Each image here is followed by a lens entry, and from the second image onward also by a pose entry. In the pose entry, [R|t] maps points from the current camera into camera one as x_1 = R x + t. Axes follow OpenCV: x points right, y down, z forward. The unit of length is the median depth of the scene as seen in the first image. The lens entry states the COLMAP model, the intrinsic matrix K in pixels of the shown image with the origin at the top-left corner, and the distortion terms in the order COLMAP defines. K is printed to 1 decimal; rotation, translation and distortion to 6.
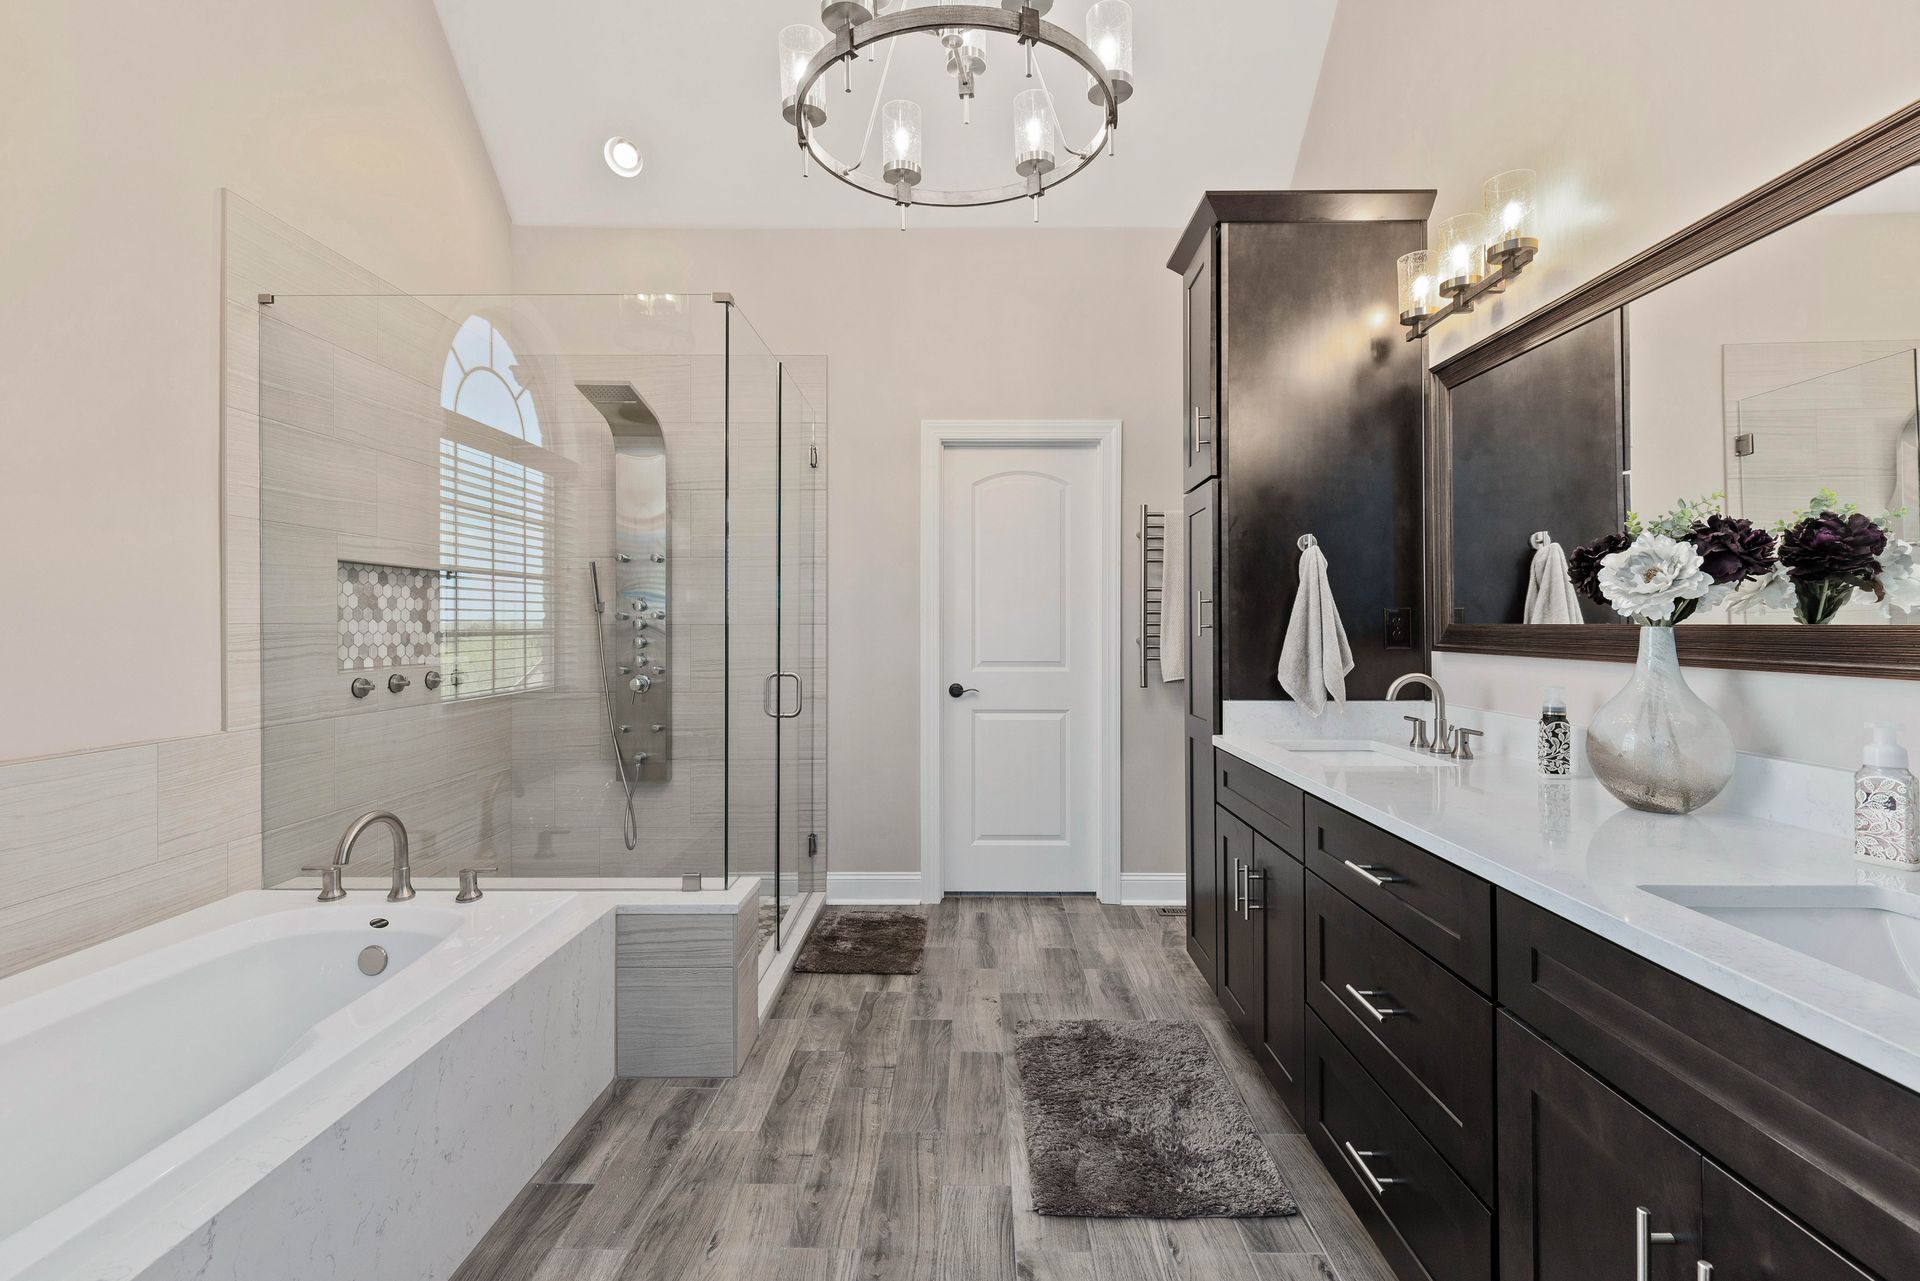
lens RADIAL K [[870.7, 0, 966.6], [0, 870.7, 621.4], [0, 0, 1]] dist [0.006230, -0.003067]
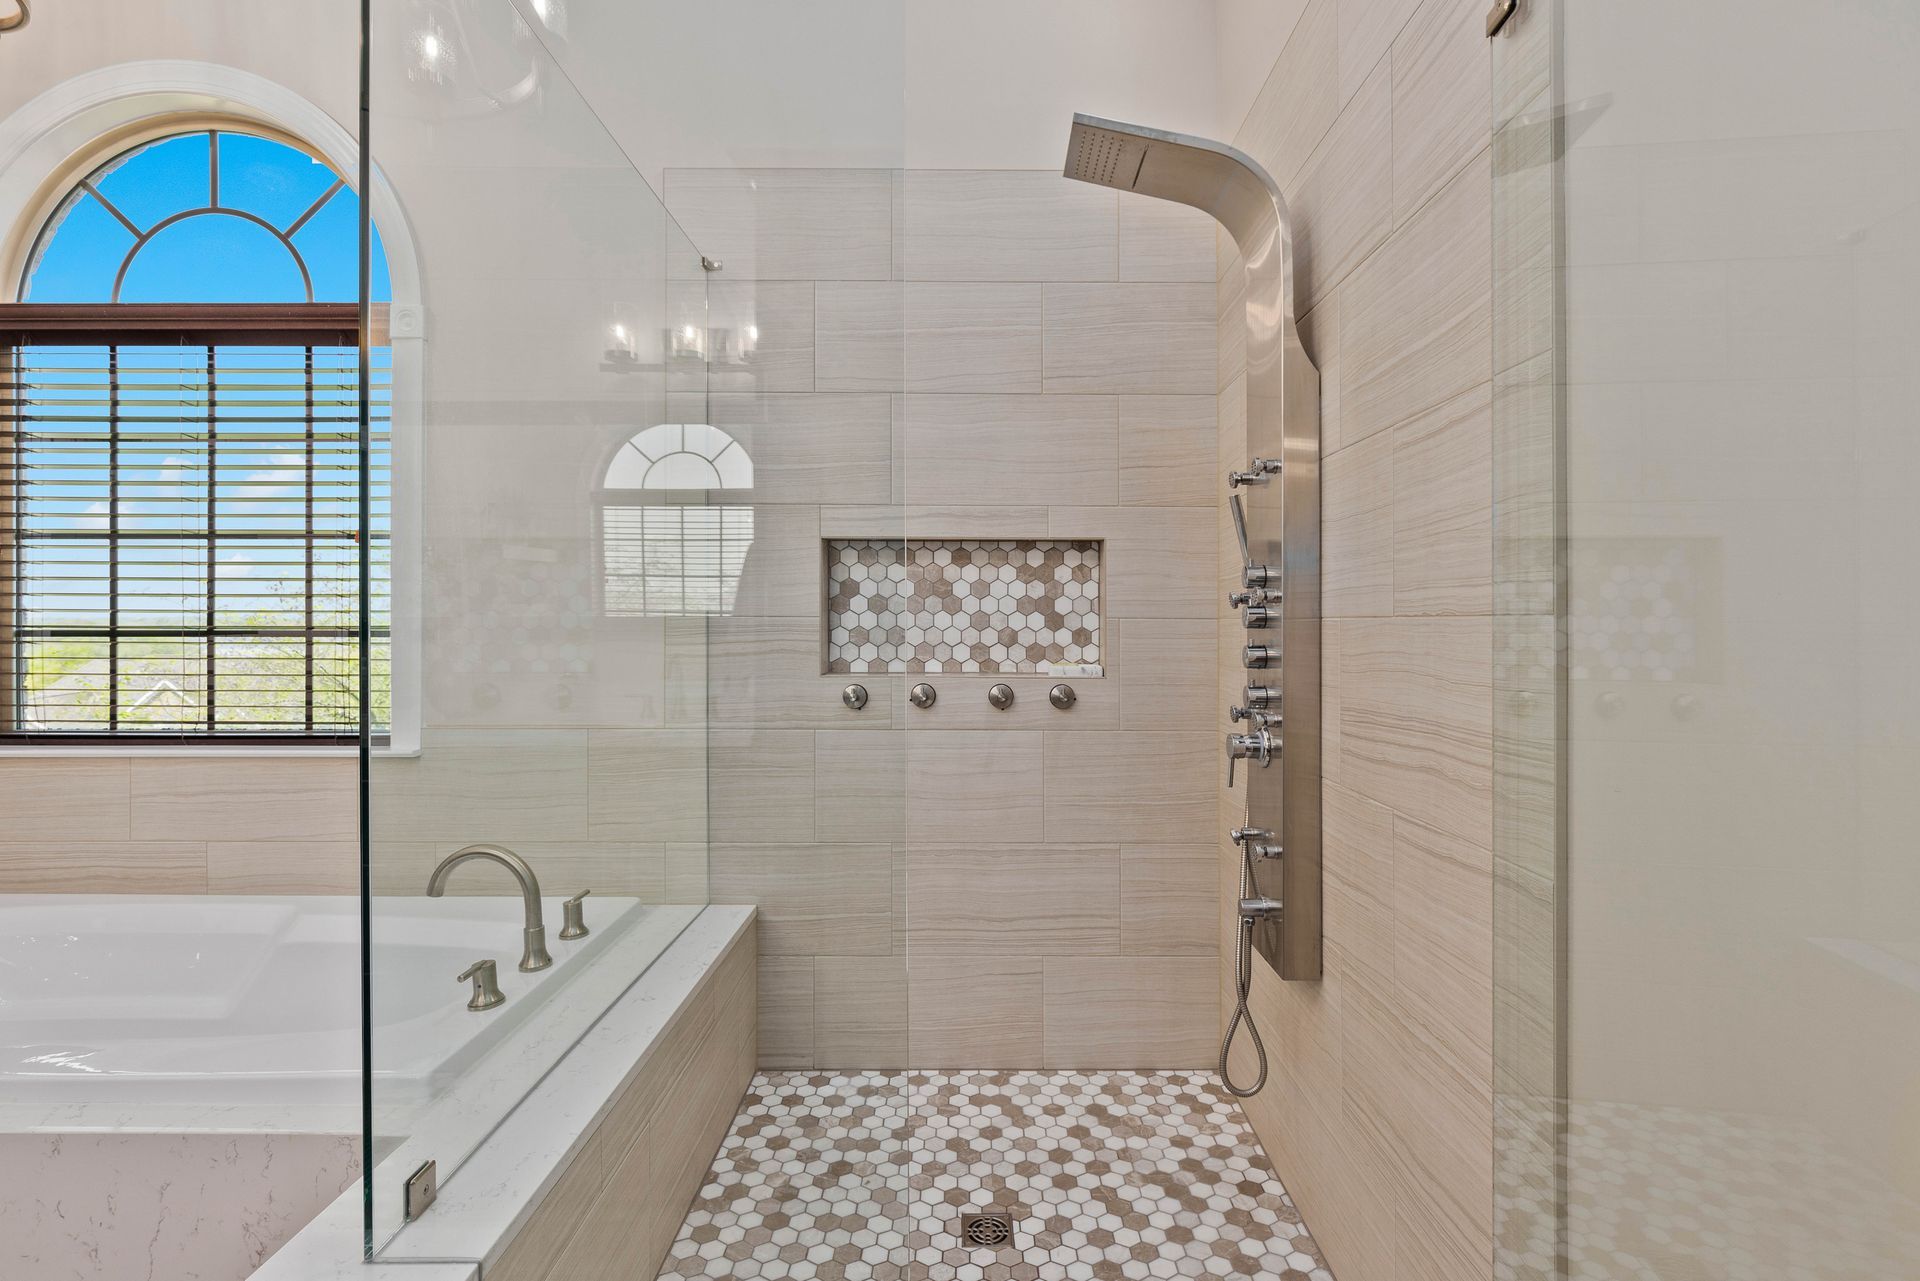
lens RADIAL K [[870.7, 0, 1004.2], [0, 870.7, 612.3], [0, 0, 1]] dist [0.006230, -0.003067]
pose [[0.009386, -0.001792, -0.999954, 0.106198], [0.000248, 0.999998, -0.001790, 0.000211], [0.999956, -0.000231, 0.009386, 1.143800]]
